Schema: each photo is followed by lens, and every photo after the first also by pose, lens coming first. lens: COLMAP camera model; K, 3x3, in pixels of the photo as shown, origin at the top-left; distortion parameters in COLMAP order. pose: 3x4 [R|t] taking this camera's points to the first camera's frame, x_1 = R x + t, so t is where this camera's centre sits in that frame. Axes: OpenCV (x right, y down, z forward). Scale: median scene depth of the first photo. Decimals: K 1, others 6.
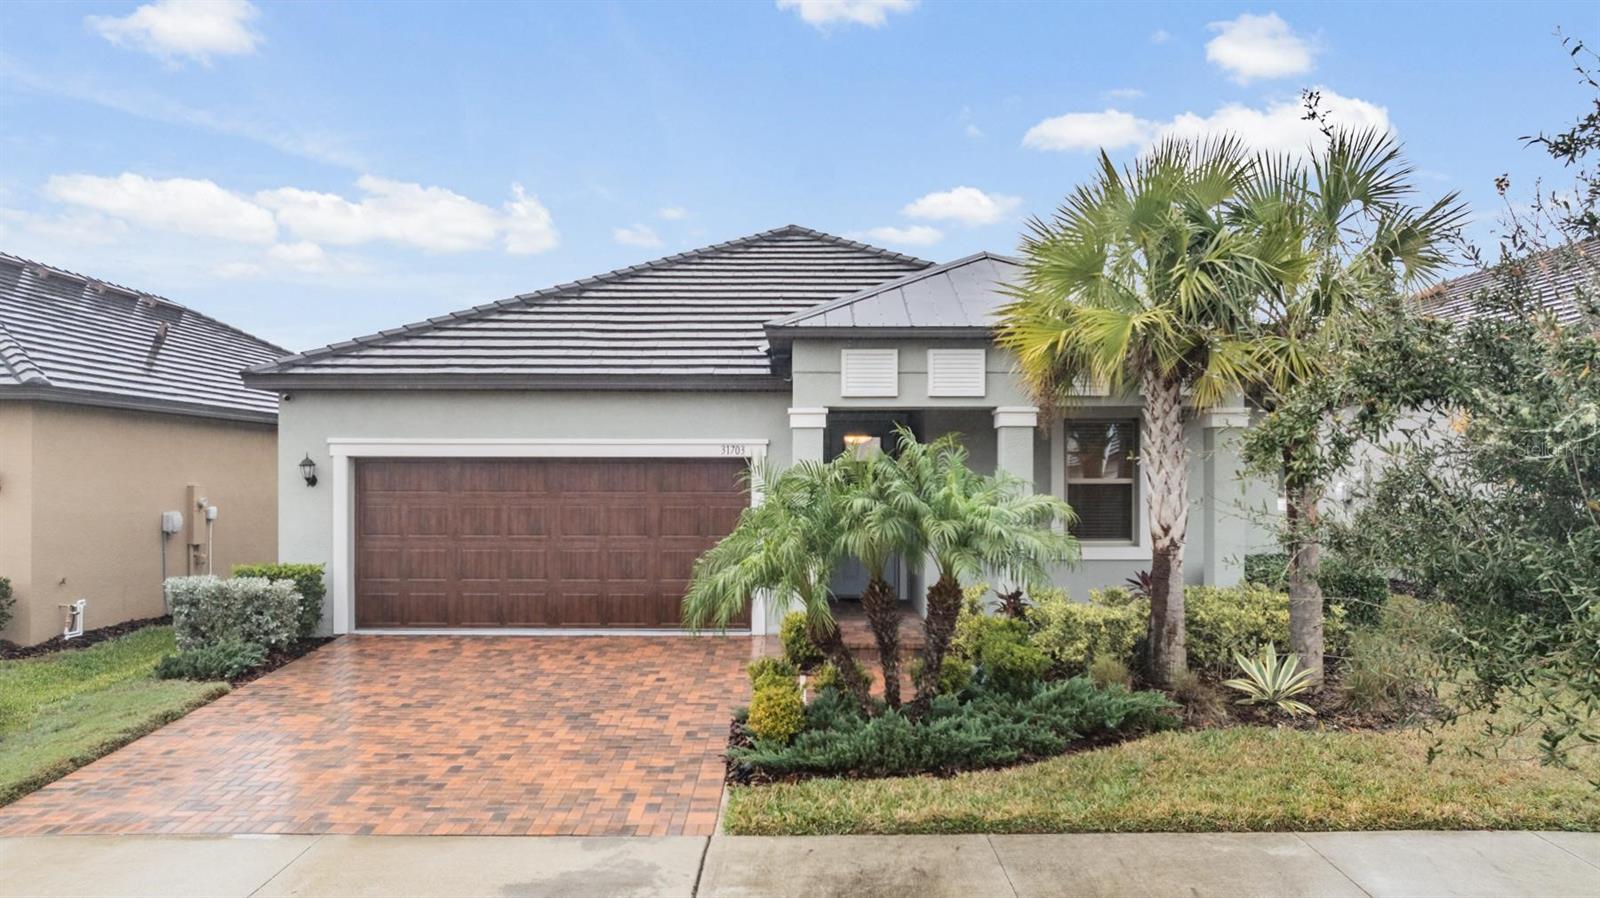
lens RADIAL K [[1175.7, 0, 800.0], [0, 1175.7, 449.0], [0, 0, 1]] dist [0.000559, 0.000887]
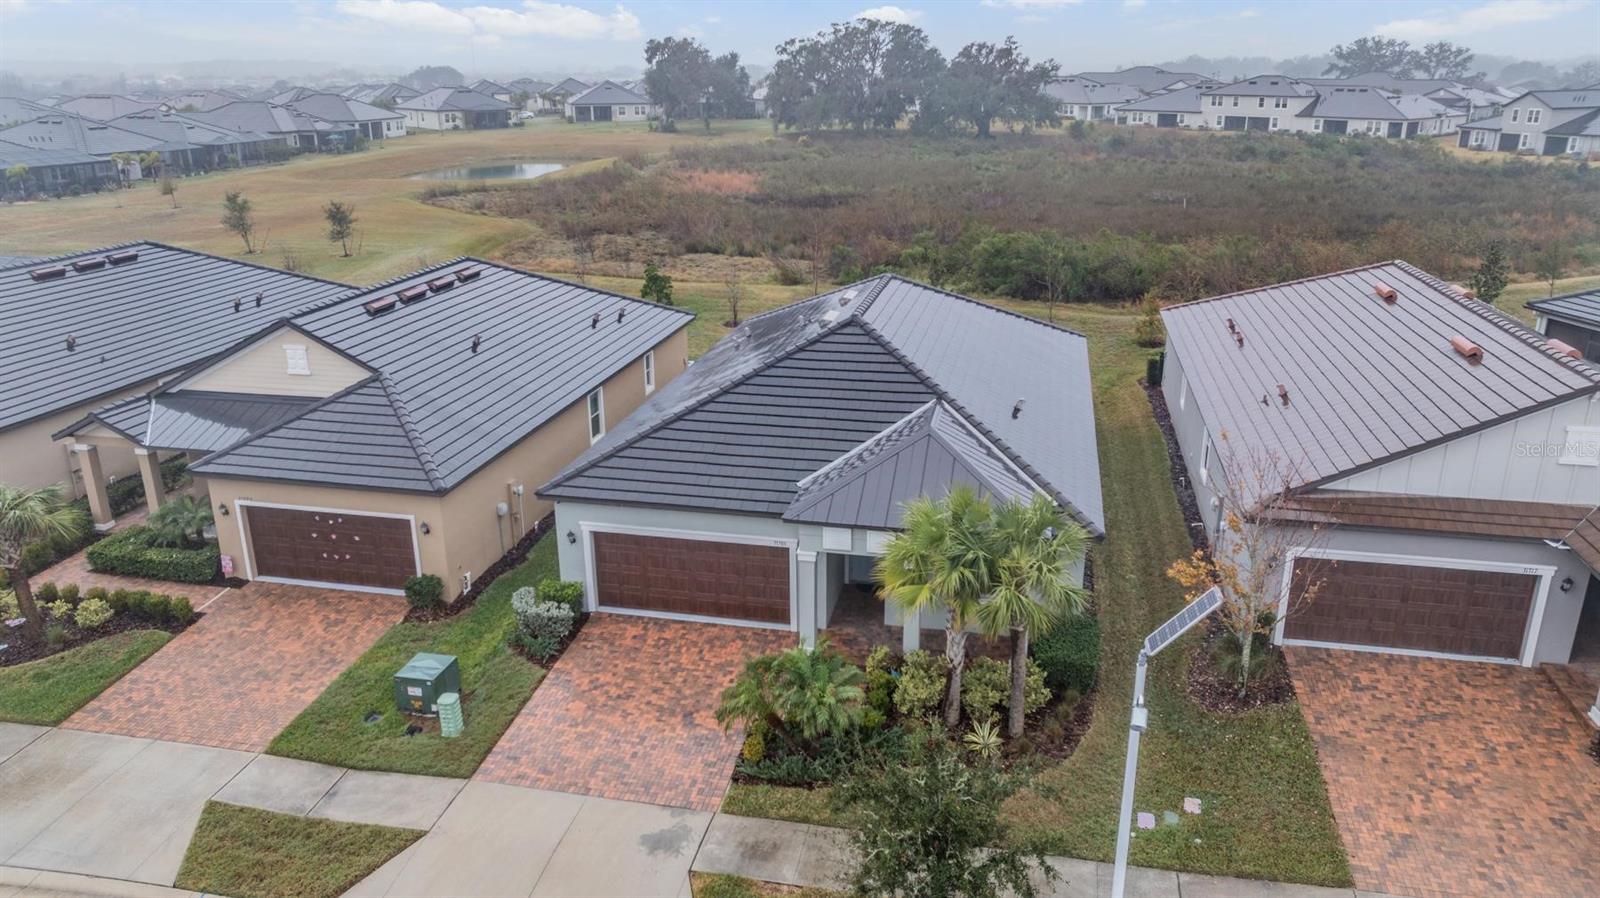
lens RADIAL K [[1175.7, 0, 800.0], [0, 1175.7, 449.0], [0, 0, 1]] dist [0.000559, 0.000887]
pose [[0.979062, 0.065492, -0.192741, 0.416479], [0.002524, 0.942855, 0.333193, -0.980587], [0.203549, -0.326703, 0.922948, -0.880645]]
